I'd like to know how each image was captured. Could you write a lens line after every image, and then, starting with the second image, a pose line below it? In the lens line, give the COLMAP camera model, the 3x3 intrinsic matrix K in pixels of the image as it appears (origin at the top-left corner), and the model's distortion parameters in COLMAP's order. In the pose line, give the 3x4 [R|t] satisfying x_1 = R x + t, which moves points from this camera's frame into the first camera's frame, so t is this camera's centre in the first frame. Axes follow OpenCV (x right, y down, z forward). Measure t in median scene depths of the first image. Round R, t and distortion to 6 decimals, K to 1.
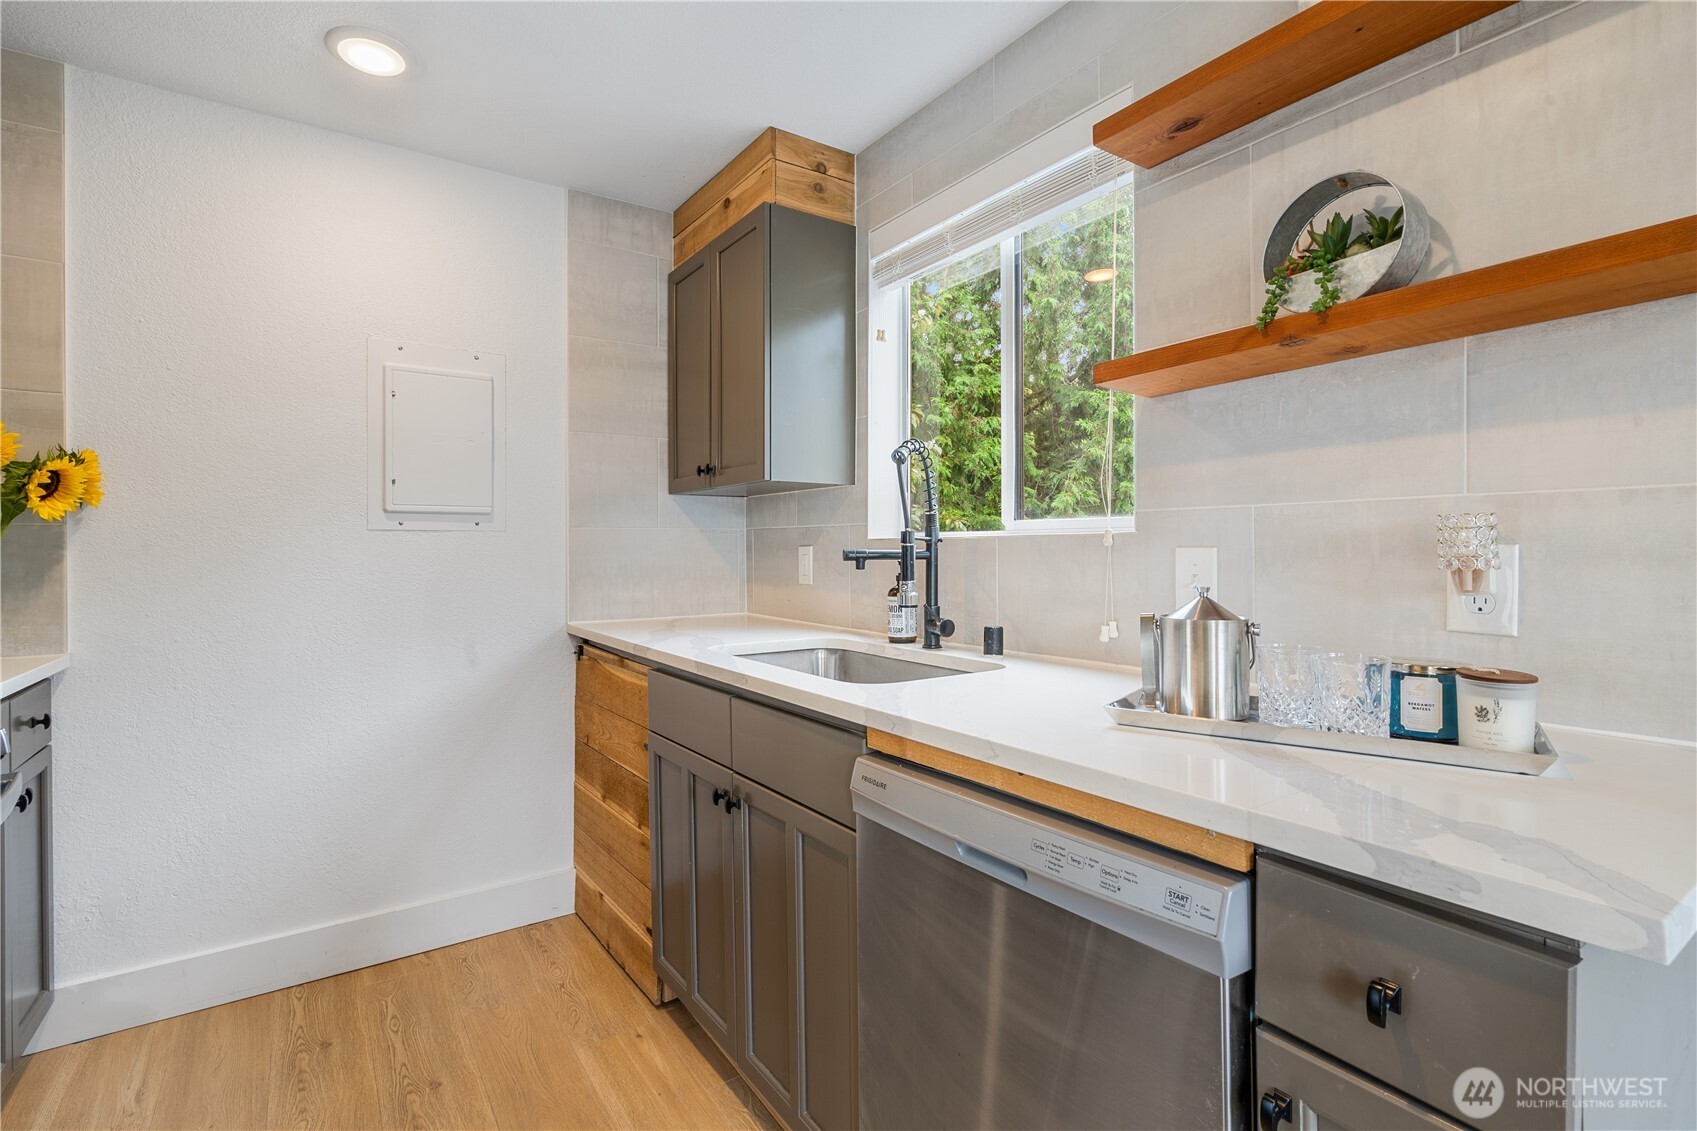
lens RADIAL K [[785.8, 0, 842.0], [0, 785.8, 548.9], [0, 0, 1]] dist [-0.005628, 0.001993]
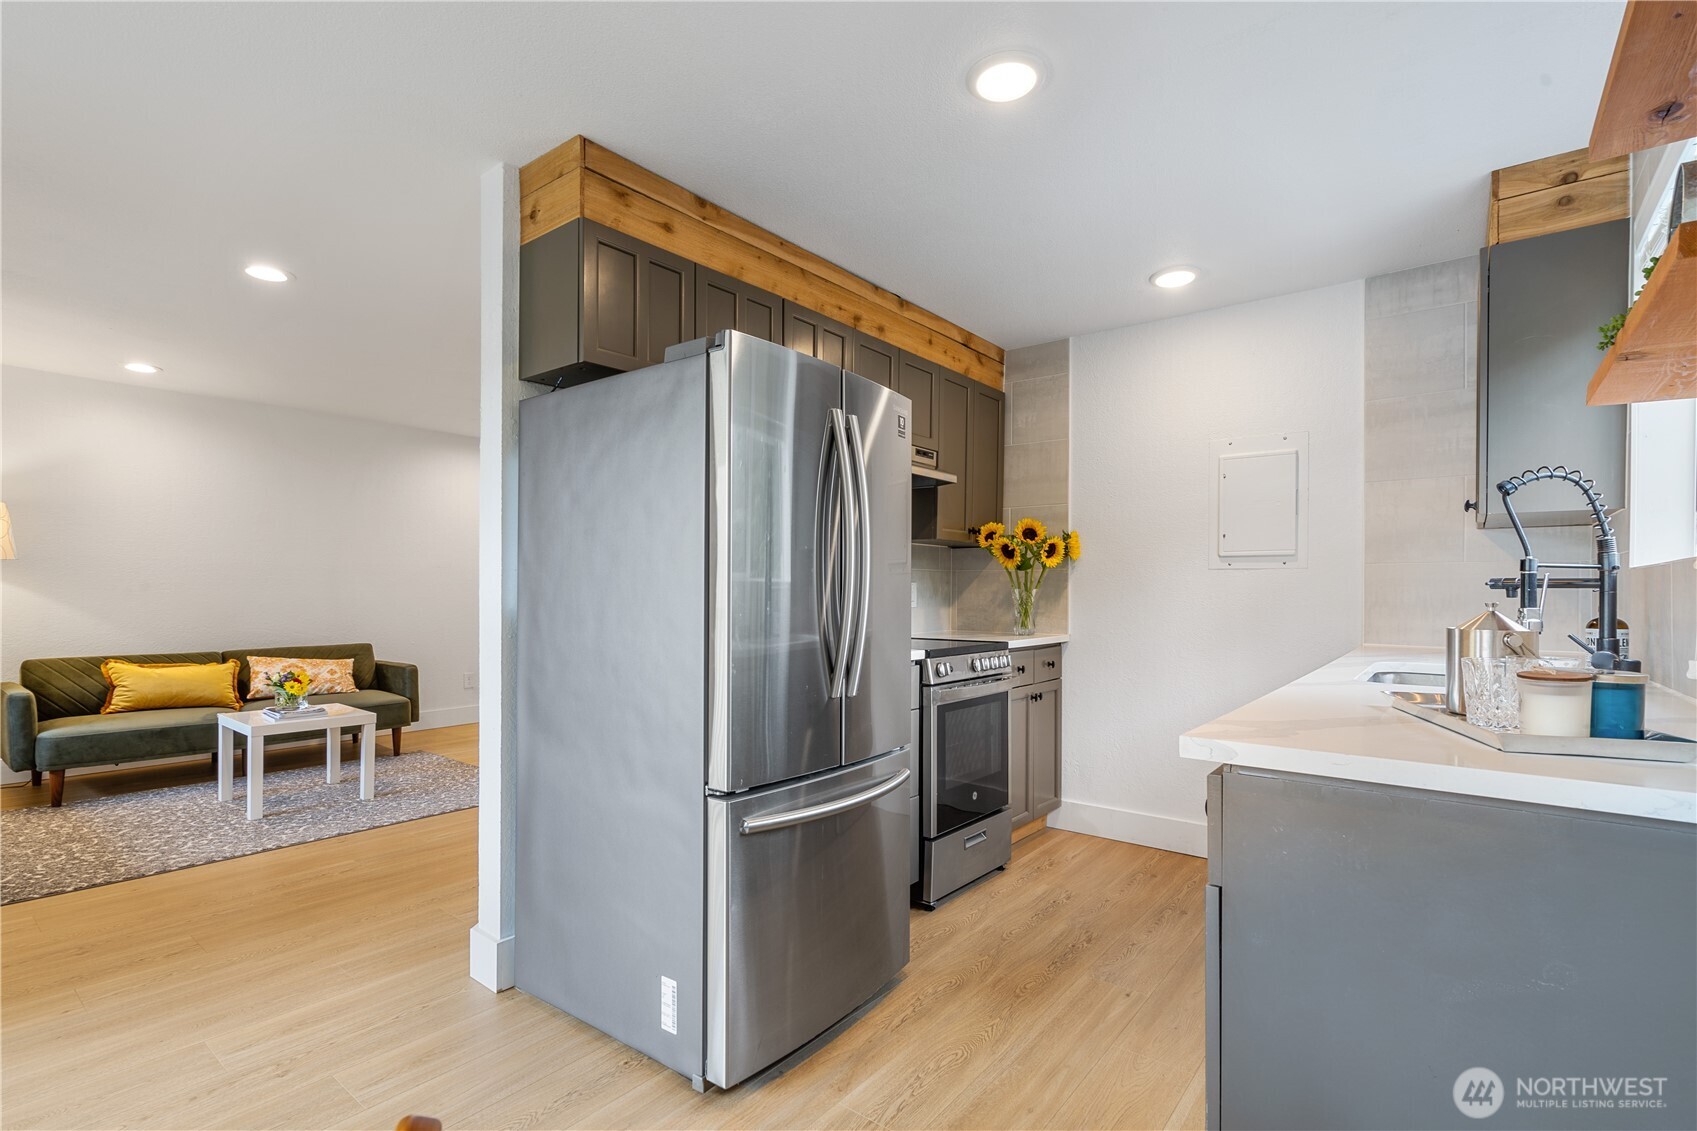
lens RADIAL K [[785.8, 0, 848.3], [0, 785.8, 595.1], [0, 0, 1]] dist [-0.005628, 0.001993]
pose [[0.304579, 0.010495, -0.952429, 0.739952], [-0.006340, 0.999939, 0.008991, 0.019392], [0.952466, 0.003300, 0.304627, -0.141006]]
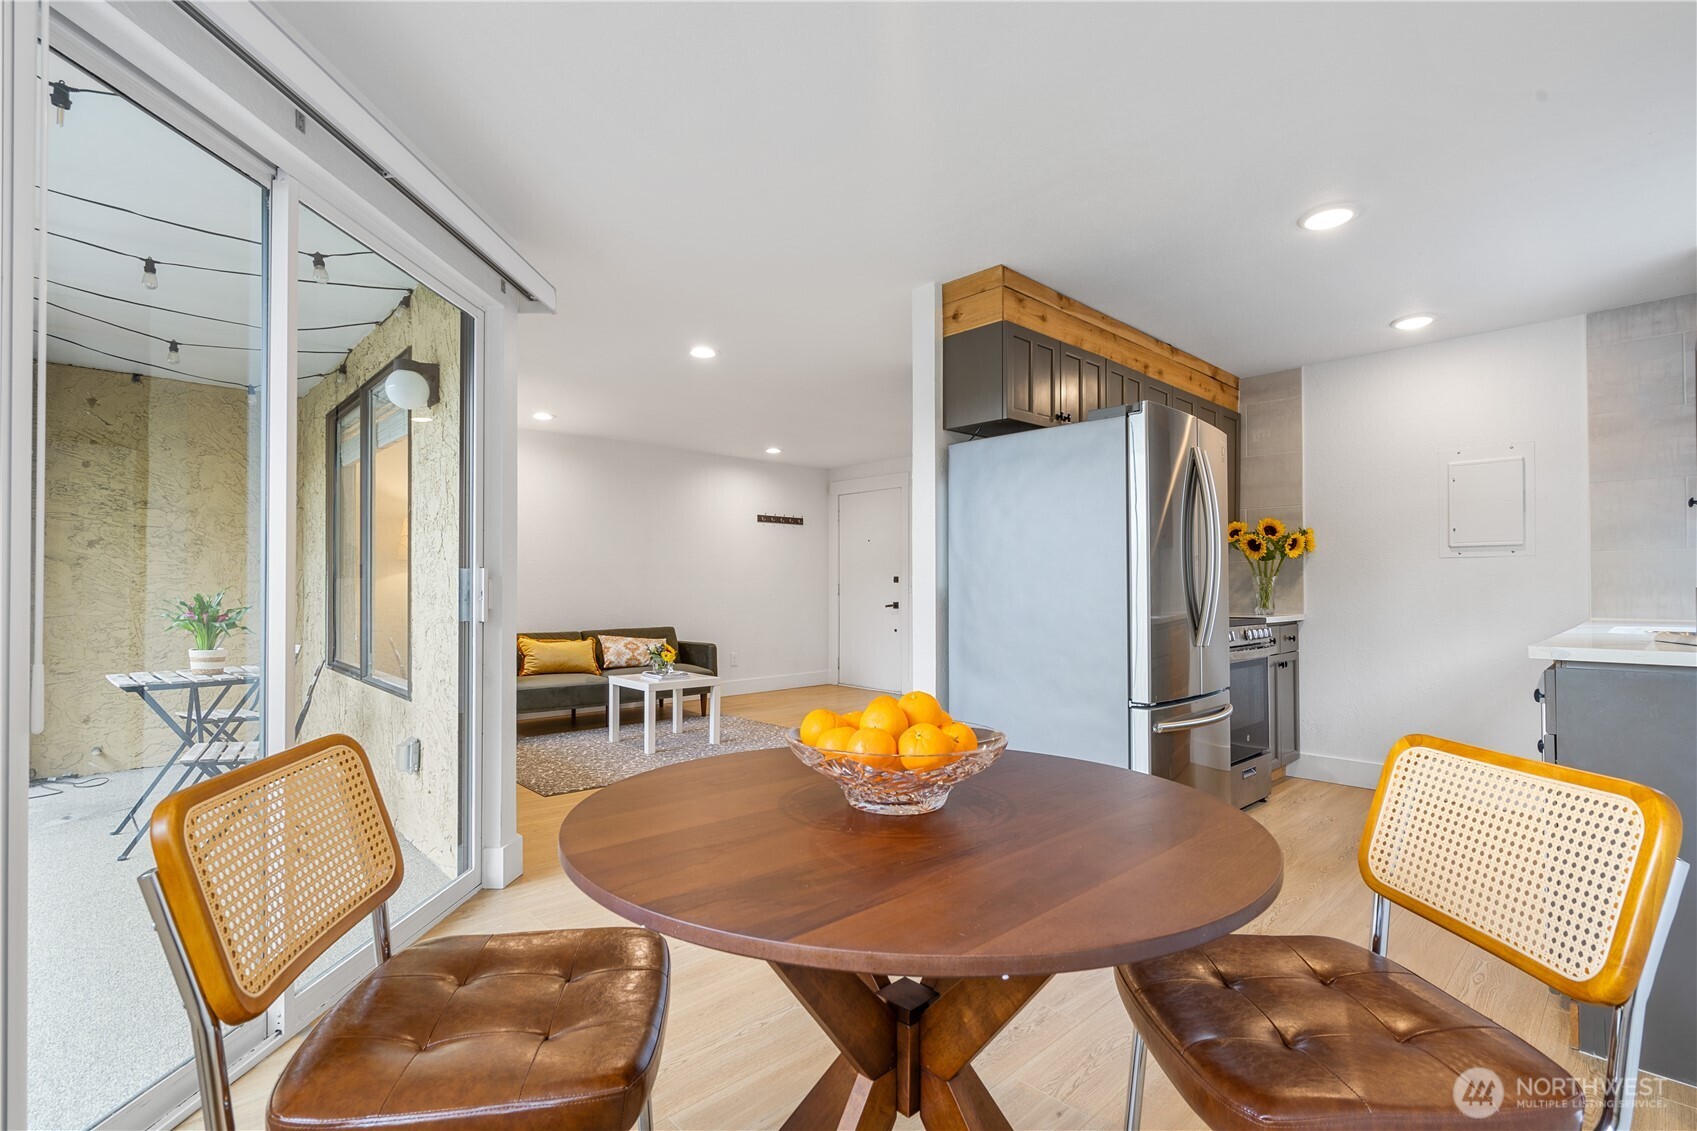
lens RADIAL K [[785.8, 0, 837.2], [0, 785.8, 581.5], [0, 0, 1]] dist [-0.005628, 0.001993]
pose [[0.167099, -0.007214, -0.985914, 1.117847], [-0.000486, 0.999973, -0.007399, 0.053024], [0.985940, 0.001716, 0.167091, -0.790717]]
